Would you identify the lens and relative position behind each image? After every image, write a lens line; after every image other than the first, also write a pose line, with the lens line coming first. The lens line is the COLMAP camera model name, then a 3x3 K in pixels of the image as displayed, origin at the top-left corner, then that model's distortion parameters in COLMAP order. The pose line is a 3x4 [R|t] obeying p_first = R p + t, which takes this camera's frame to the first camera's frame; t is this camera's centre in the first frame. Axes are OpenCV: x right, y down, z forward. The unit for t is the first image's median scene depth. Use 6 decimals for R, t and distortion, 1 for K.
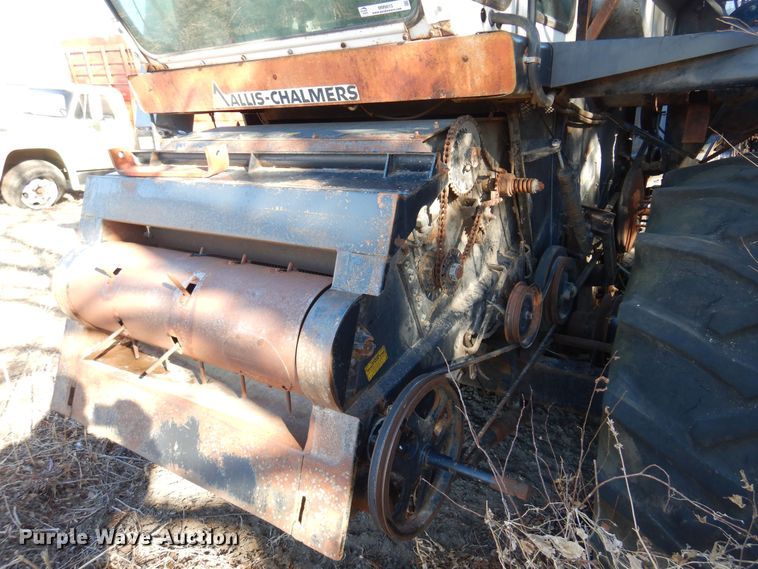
lens RADIAL K [[540.2, 0, 379.0], [0, 540.2, 284.5], [0, 0, 1]] dist [0.004881, 0.005249]
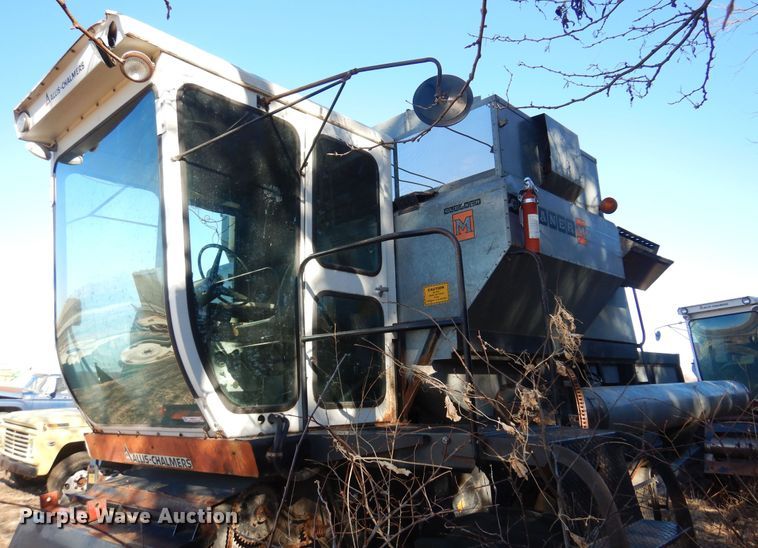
lens RADIAL K [[594.8, 0, 379.0], [0, 594.8, 274.0], [0, 0, 1]] dist [-0.007315, -0.001268]
pose [[0.987005, -0.040612, -0.155473, 0.706035], [-0.036244, 0.886338, -0.461619, -0.087260], [0.156549, 0.461255, 0.873348, -0.533119]]
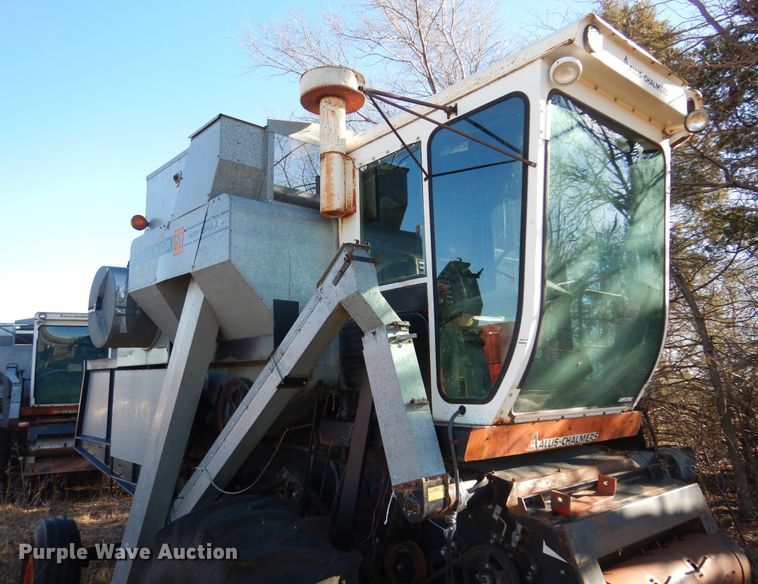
lens RADIAL K [[587.0, 0, 359.9], [0, 587.0, 300.8], [0, 0, 1]] dist [0.002522, 0.001320]
pose [[0.283895, 0.151027, 0.946887, -2.121237], [0.276999, 0.932496, -0.231781, -0.528704], [-0.917973, 0.328088, 0.222897, 1.113877]]
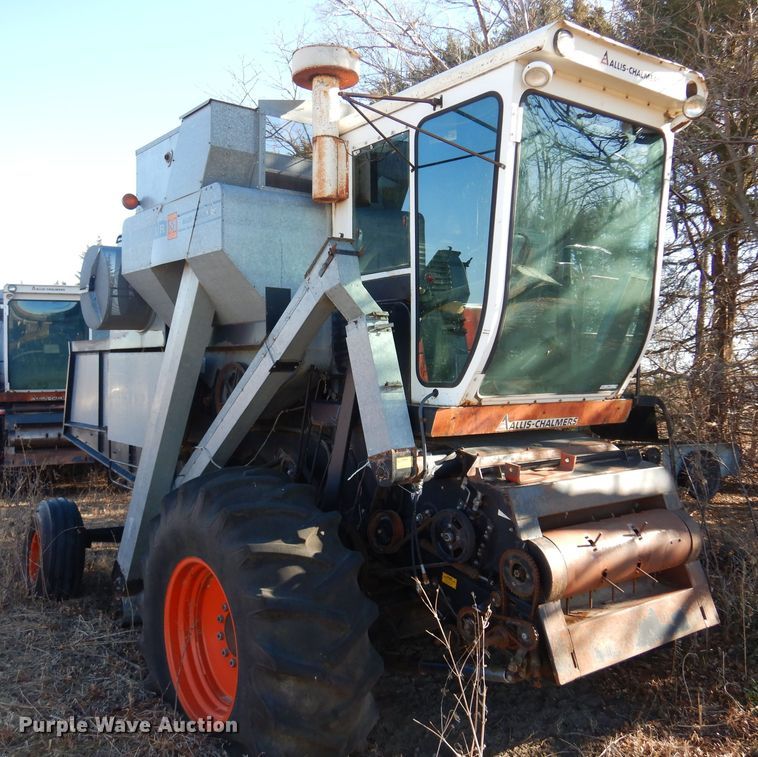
lens RADIAL K [[756.3, 0, 379.0], [0, 756.3, 378.5], [0, 0, 1]] dist [-0.013048, 0.001959]
pose [[0.306796, 0.012546, 0.951693, -2.682267], [0.263153, 0.959816, -0.097486, -0.411719], [-0.914673, 0.280349, 0.291166, 0.799798]]
